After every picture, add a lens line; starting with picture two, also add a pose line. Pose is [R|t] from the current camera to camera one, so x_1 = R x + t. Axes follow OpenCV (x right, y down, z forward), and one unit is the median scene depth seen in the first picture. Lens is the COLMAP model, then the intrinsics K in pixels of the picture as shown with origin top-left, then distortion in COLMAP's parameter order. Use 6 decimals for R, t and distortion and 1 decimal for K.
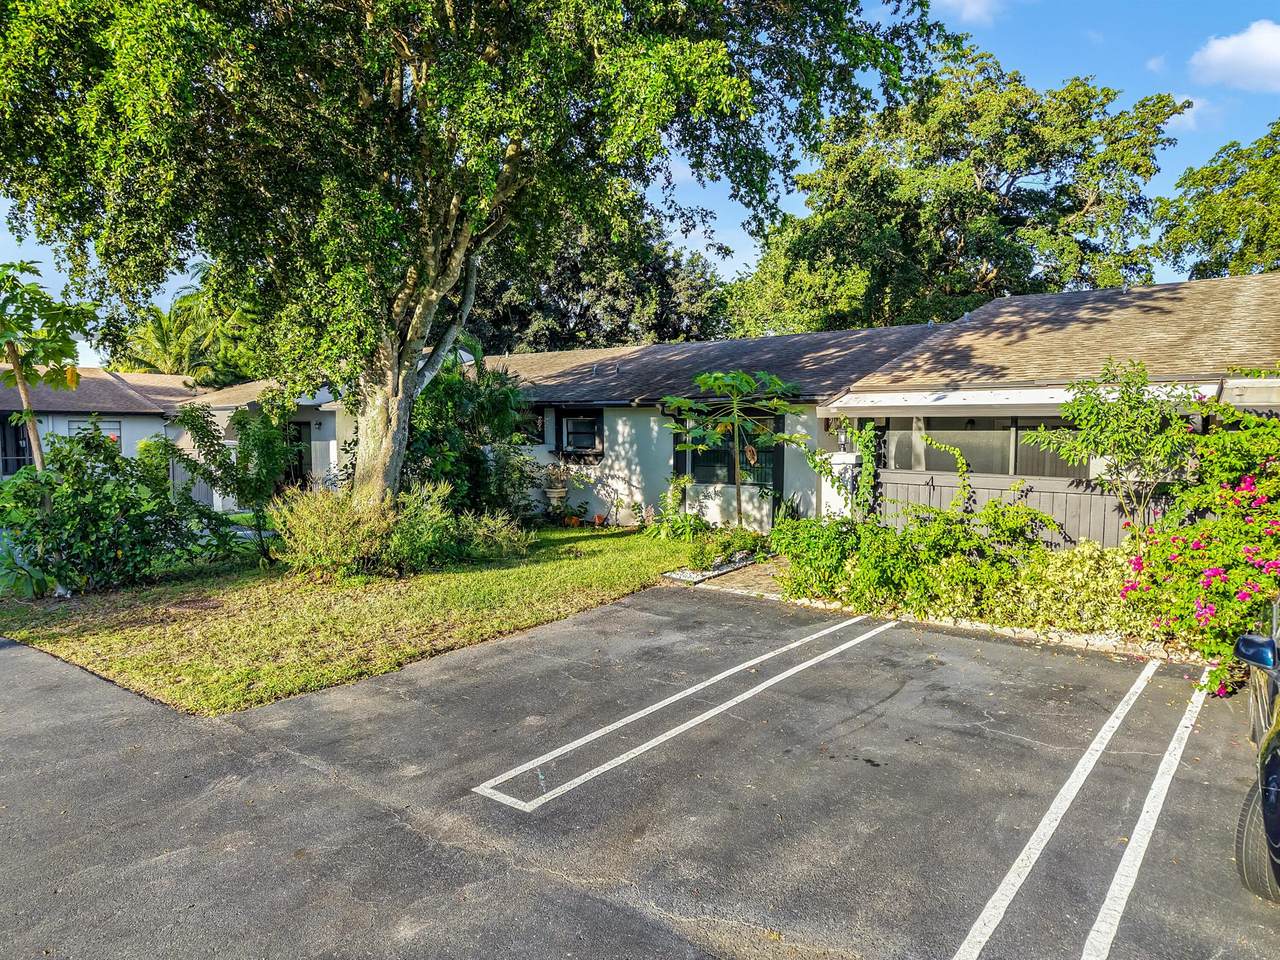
lens RADIAL K [[842.1, 0, 639.2], [0, 842.1, 480.9], [0, 0, 1]] dist [-0.006266, 0.000636]
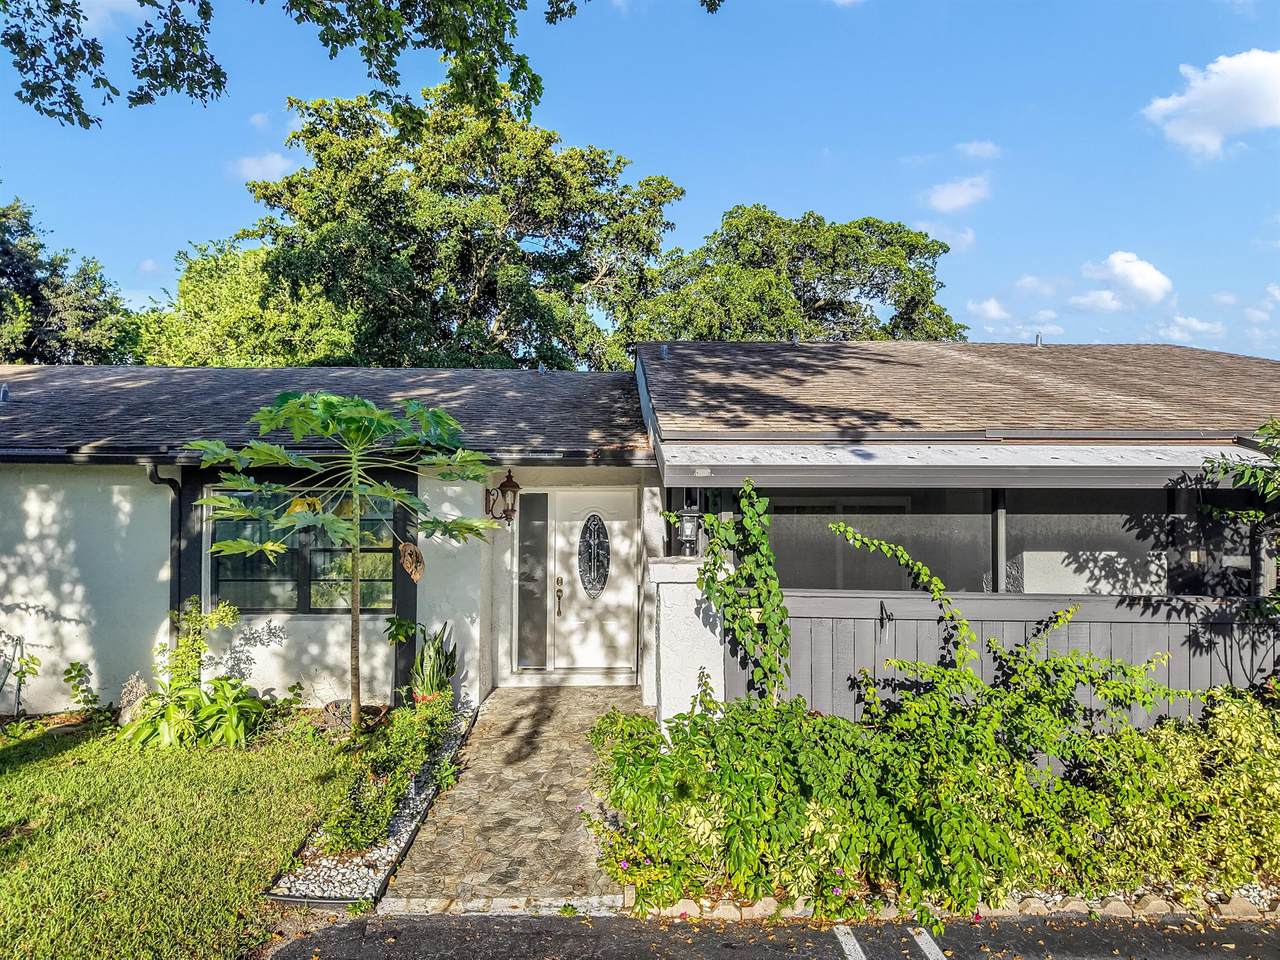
lens RADIAL K [[842.1, 0, 641.4], [0, 842.1, 490.0], [0, 0, 1]] dist [-0.006266, 0.000636]
pose [[0.768661, 0.014363, 0.639495, -0.062884], [0.038342, 0.996916, -0.068477, -0.026795], [-0.638506, 0.077155, 0.765739, 0.419171]]
